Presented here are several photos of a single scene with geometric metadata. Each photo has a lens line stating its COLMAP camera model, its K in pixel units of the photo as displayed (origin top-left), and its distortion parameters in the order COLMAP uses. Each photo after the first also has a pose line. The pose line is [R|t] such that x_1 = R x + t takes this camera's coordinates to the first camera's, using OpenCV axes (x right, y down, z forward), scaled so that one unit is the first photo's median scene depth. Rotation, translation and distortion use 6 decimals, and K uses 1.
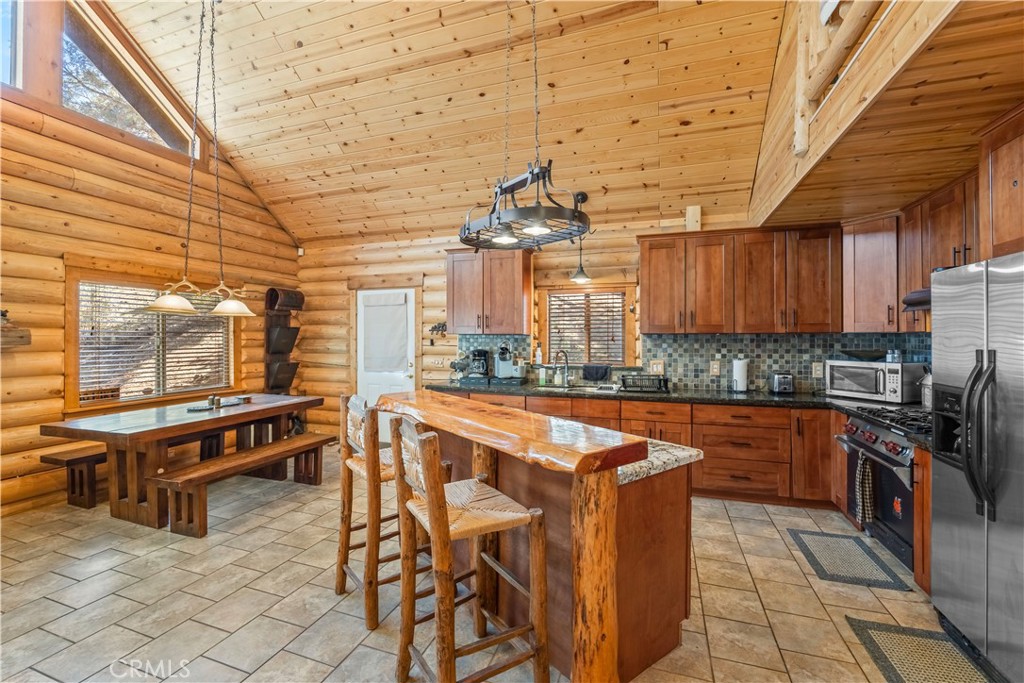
lens RADIAL K [[433.2, 0, 530.8], [0, 433.2, 336.9], [0, 0, 1]] dist [0.000965, 0.000381]
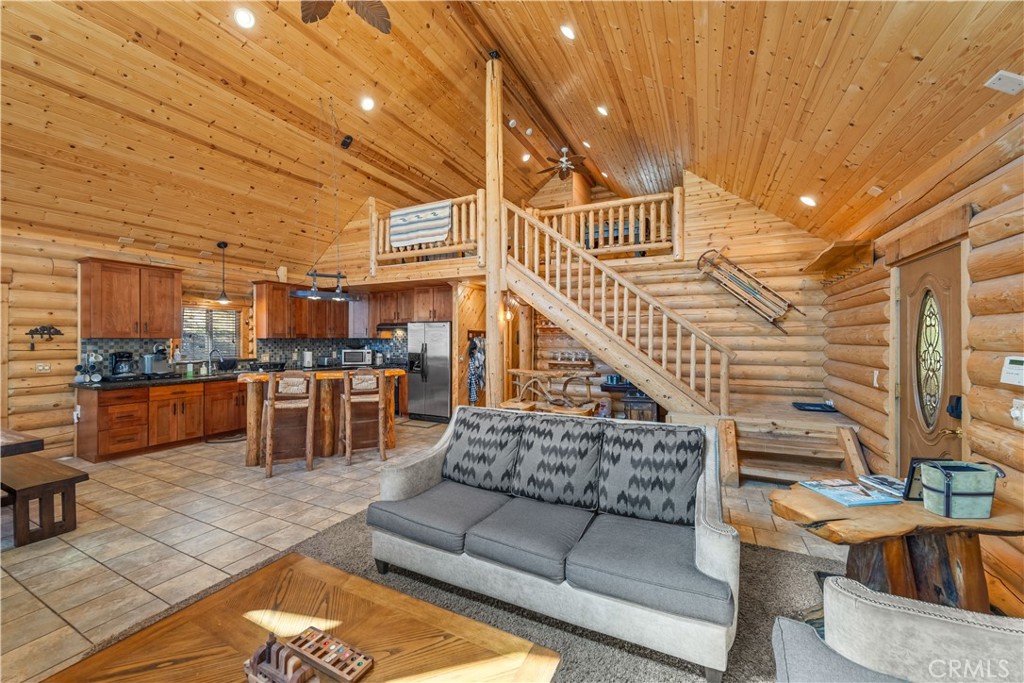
lens RADIAL K [[399.8, 0, 501.6], [0, 399.8, 340.4], [0, 0, 1]] dist [-0.000078, 0.001403]
pose [[0.151848, -0.004768, 0.988392, -1.170225], [-0.001333, 0.999986, 0.005029, -0.008131], [-0.988403, -0.002081, 0.151840, -0.147529]]
